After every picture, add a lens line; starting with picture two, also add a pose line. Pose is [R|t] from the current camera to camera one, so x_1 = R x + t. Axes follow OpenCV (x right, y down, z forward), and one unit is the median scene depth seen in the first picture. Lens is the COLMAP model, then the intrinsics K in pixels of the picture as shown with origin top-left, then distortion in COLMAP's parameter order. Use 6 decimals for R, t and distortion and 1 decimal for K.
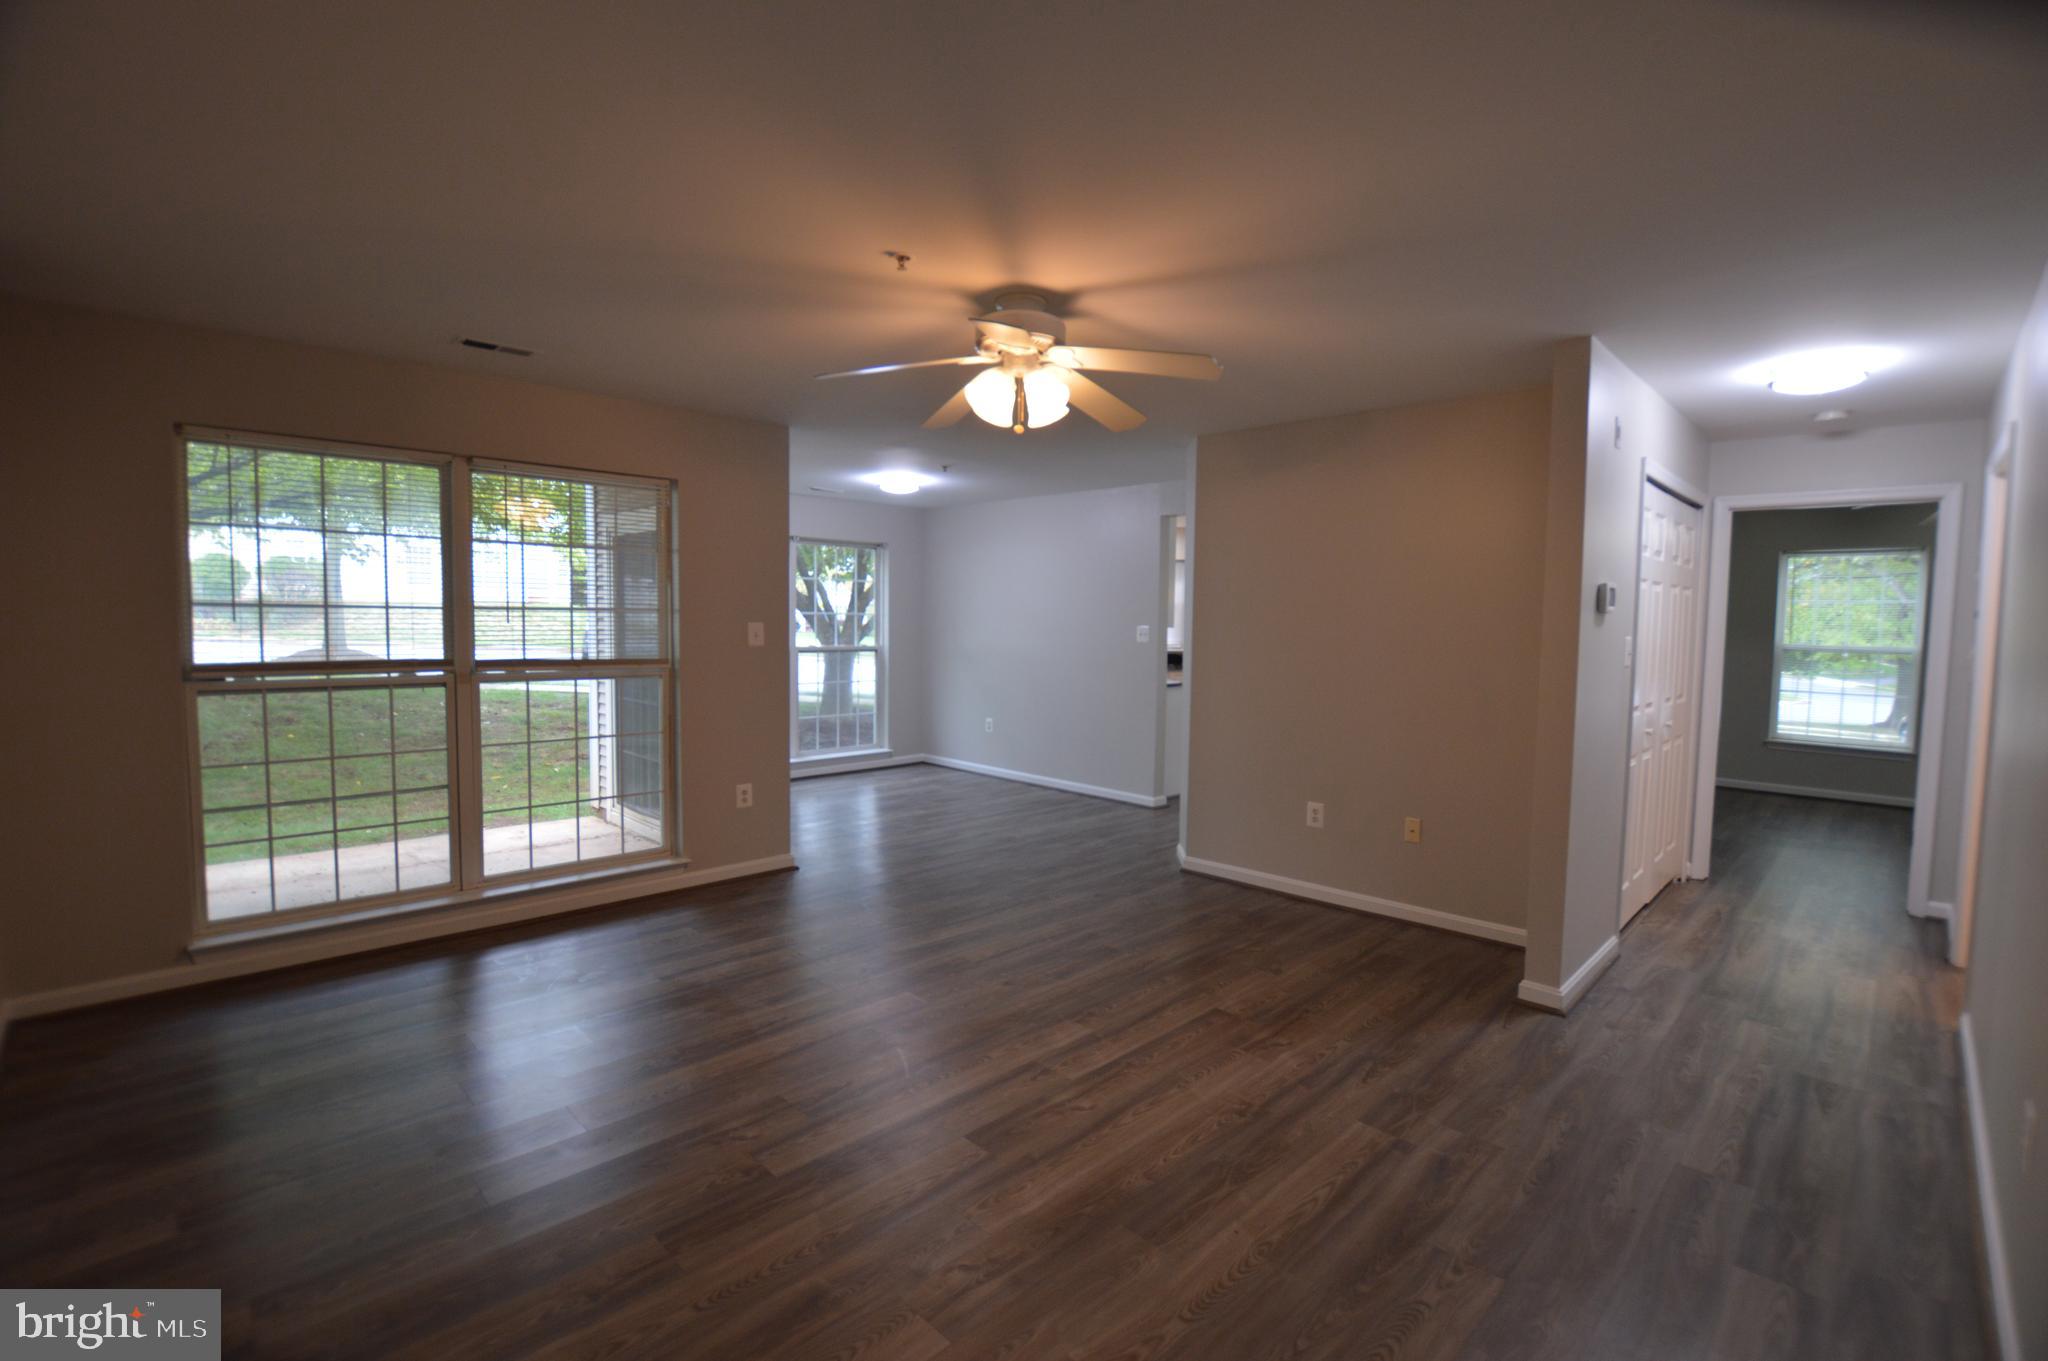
lens RADIAL K [[912.6, 0, 1025.5], [0, 912.6, 677.5], [0, 0, 1]] dist [-0.030804, 0.002433]
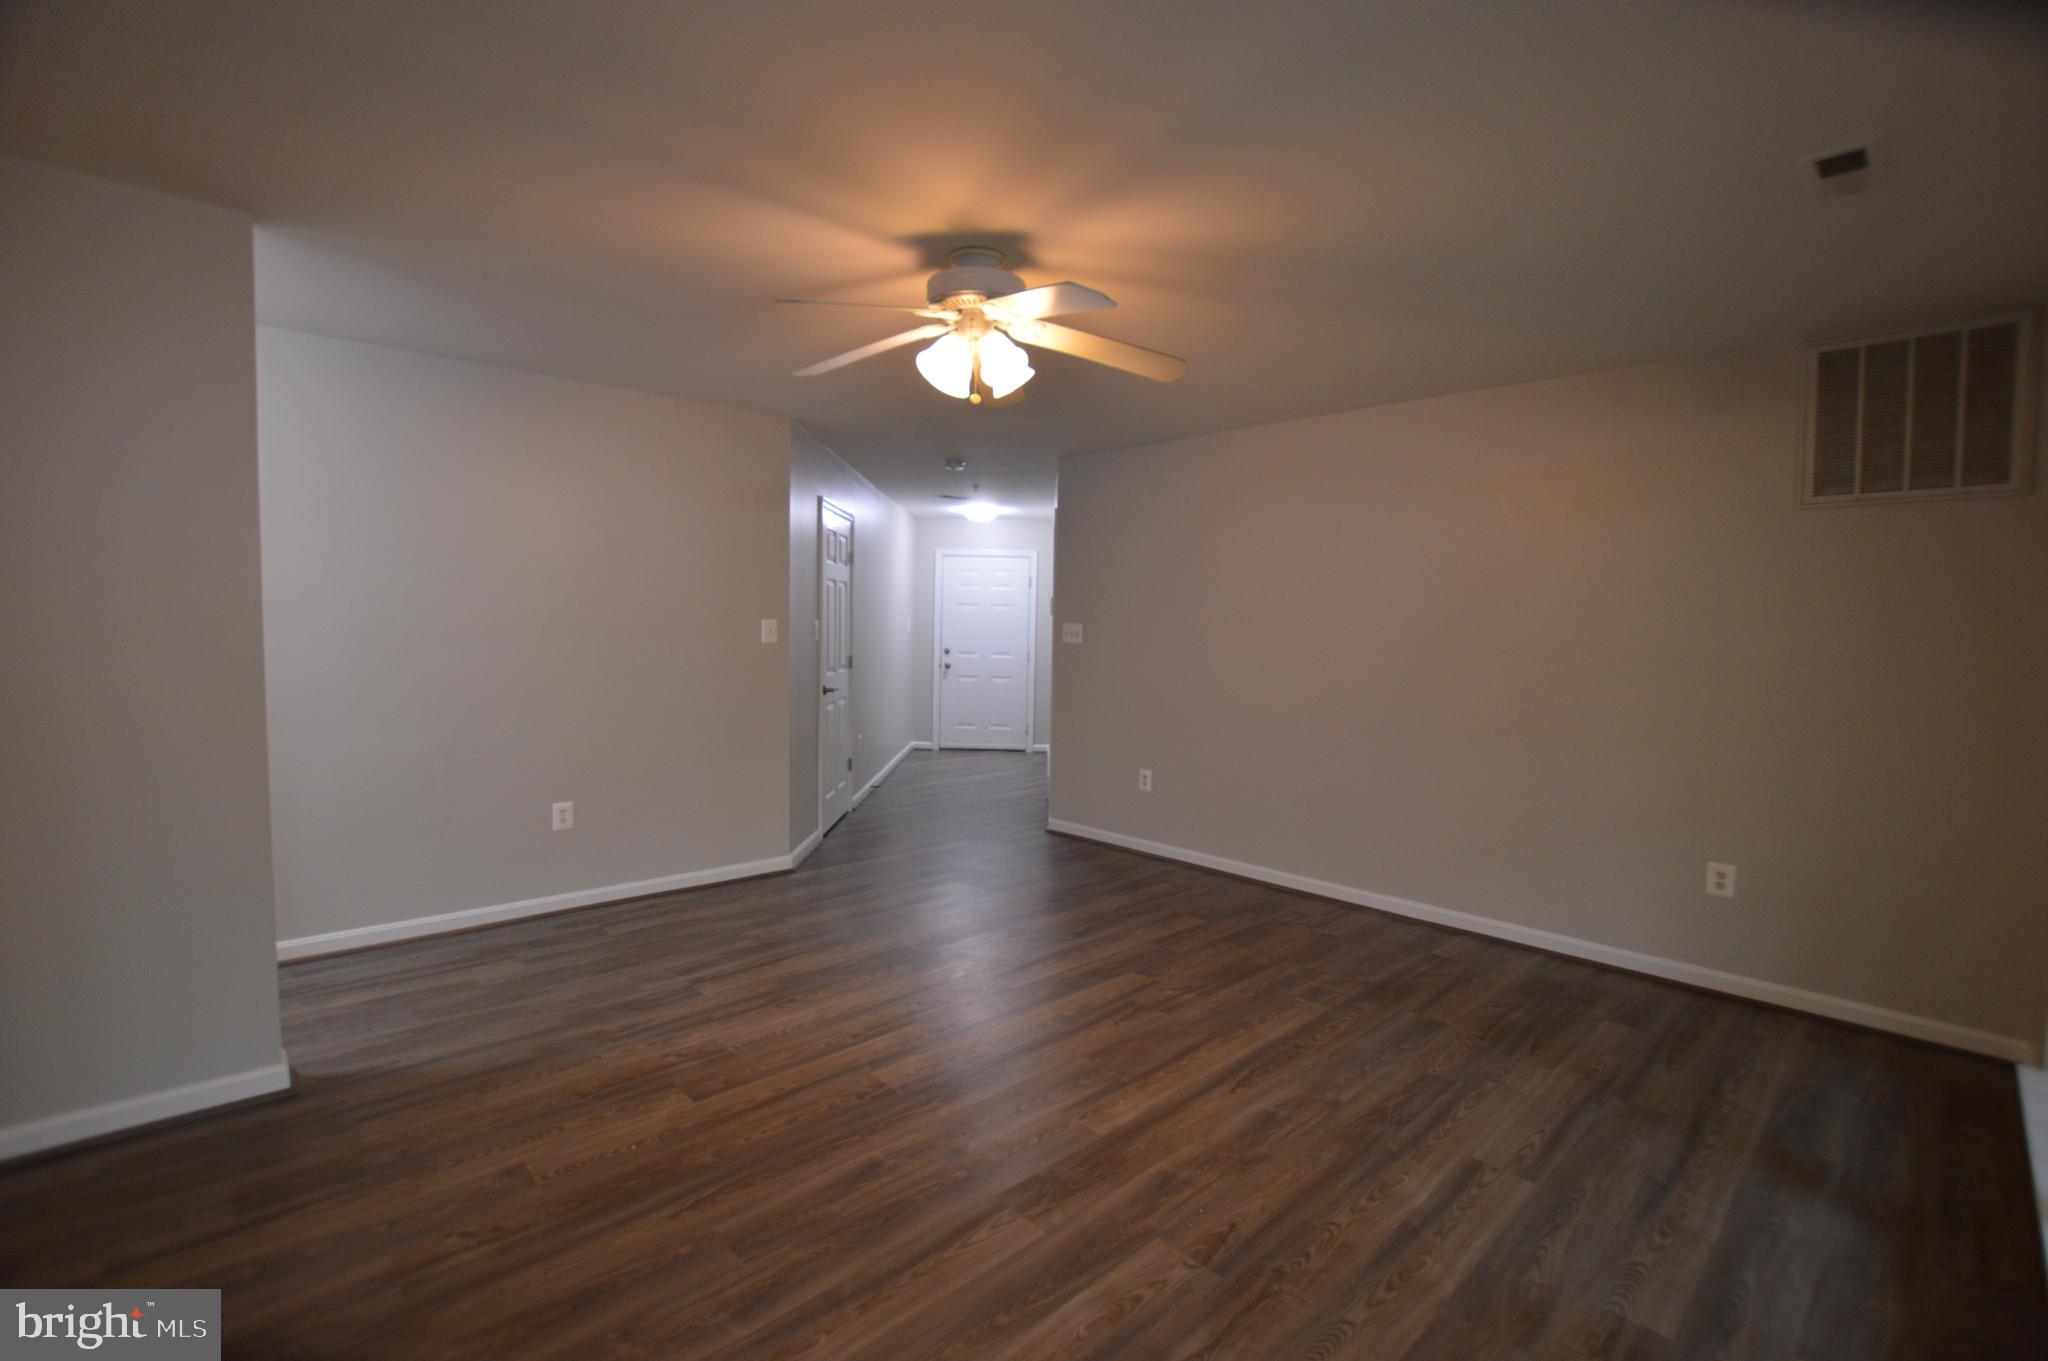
lens RADIAL K [[912.6, 0, 1028.1], [0, 912.6, 678.8], [0, 0, 1]] dist [-0.030804, 0.002433]
pose [[-0.999264, -0.031833, 0.021410, -0.092612], [-0.028742, 0.990864, 0.131768, -0.121434], [-0.025409, 0.131056, -0.991049, 2.023577]]
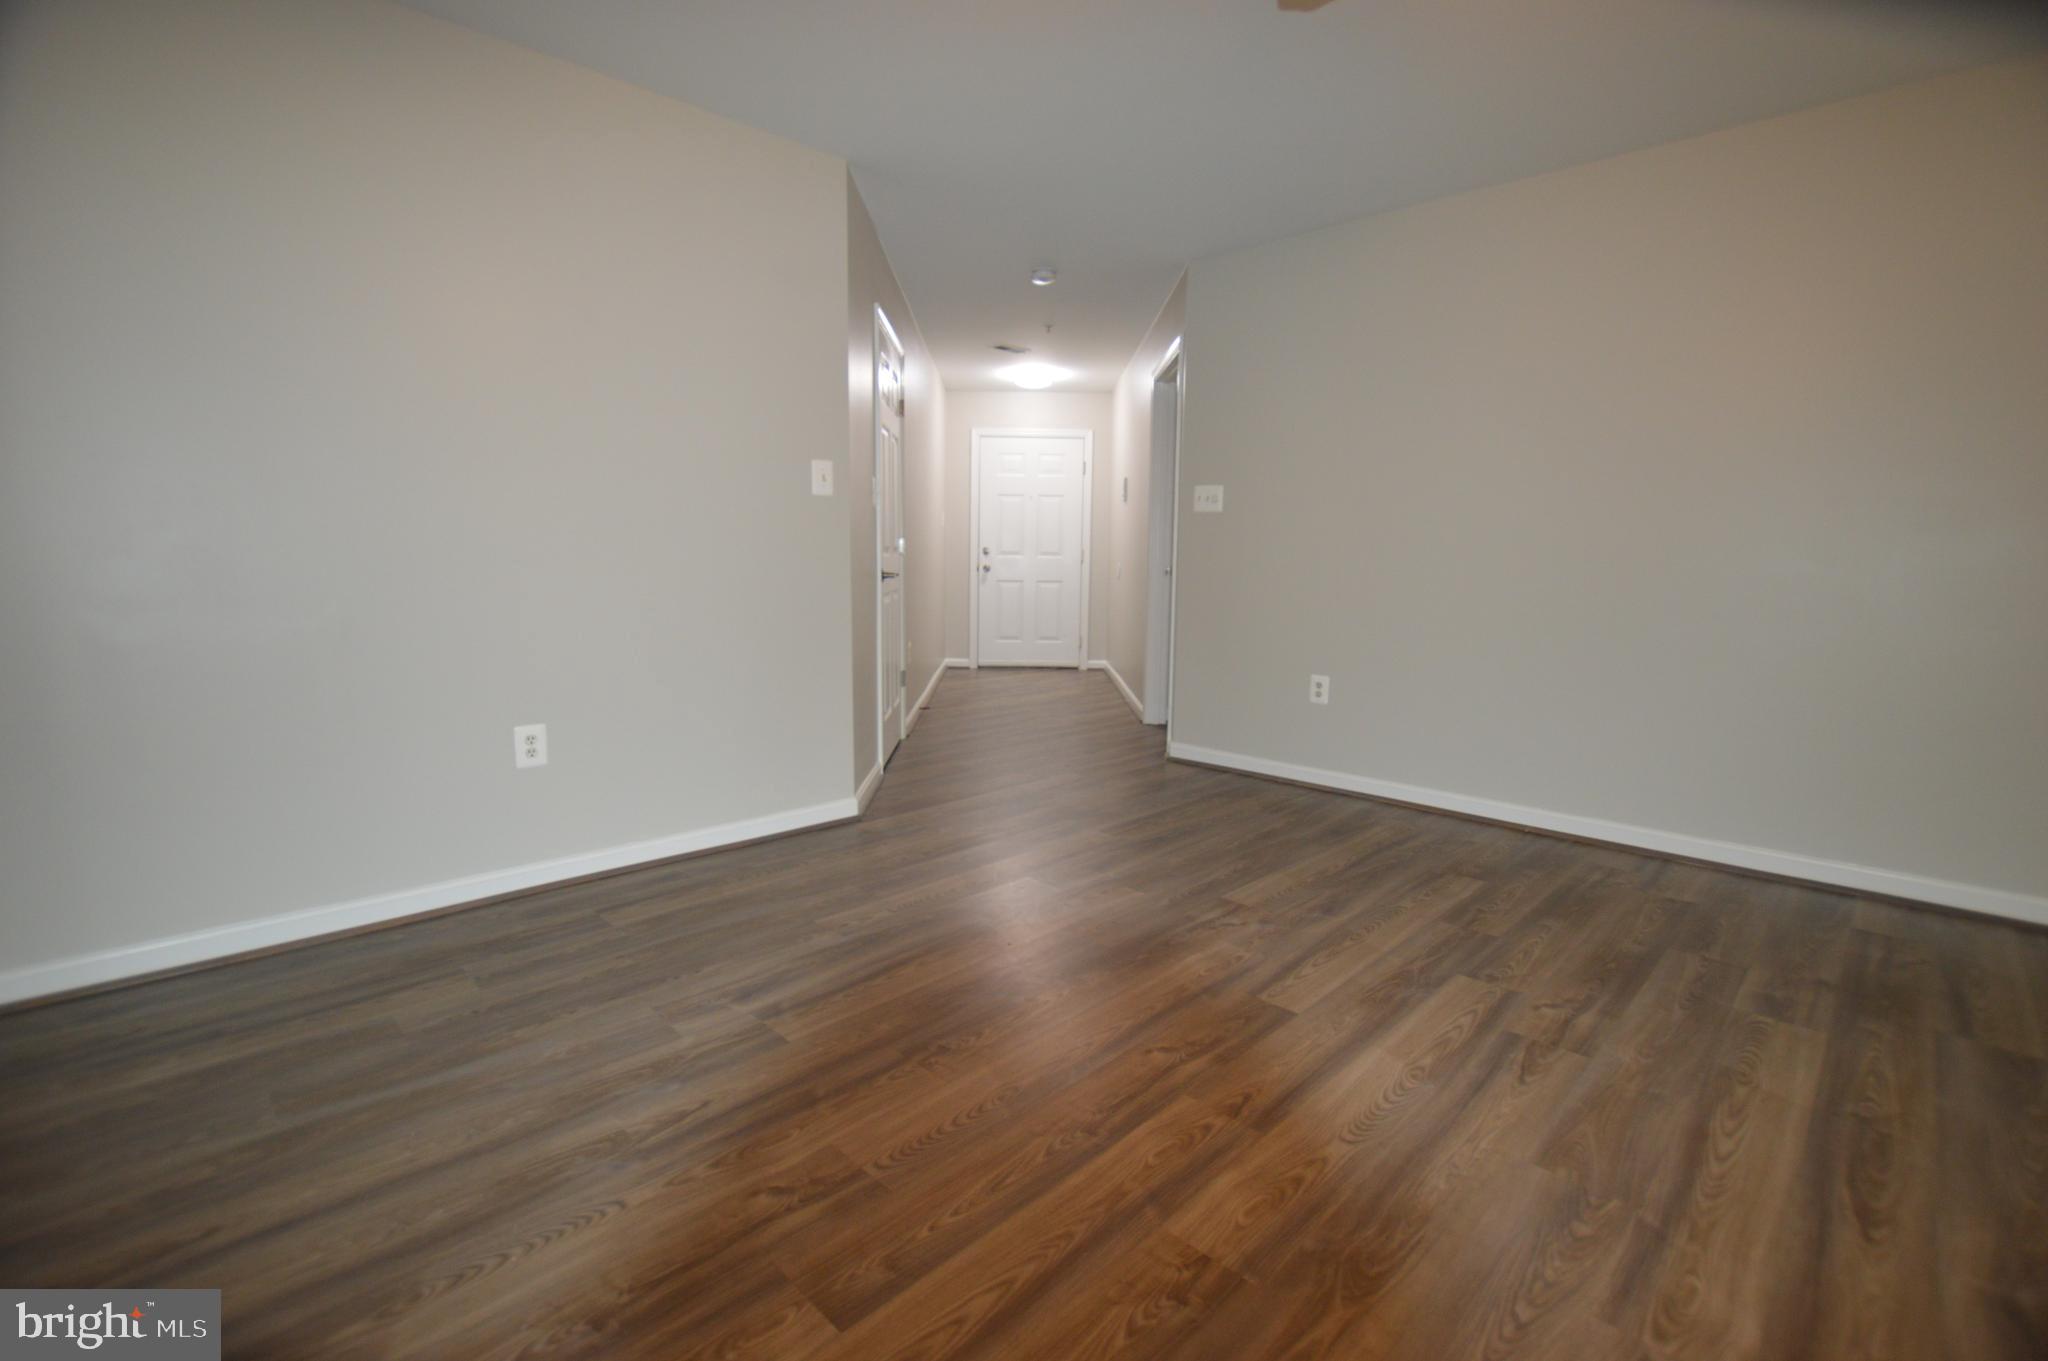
lens RADIAL K [[912.6, 0, 1028.1], [0, 912.6, 669.5], [0, 0, 1]] dist [-0.030804, 0.002433]
pose [[-0.999707, -0.022009, -0.010055, 0.171498], [-0.023542, 0.980757, 0.193809, 0.037673], [0.005596, 0.193989, -0.980988, 1.542565]]
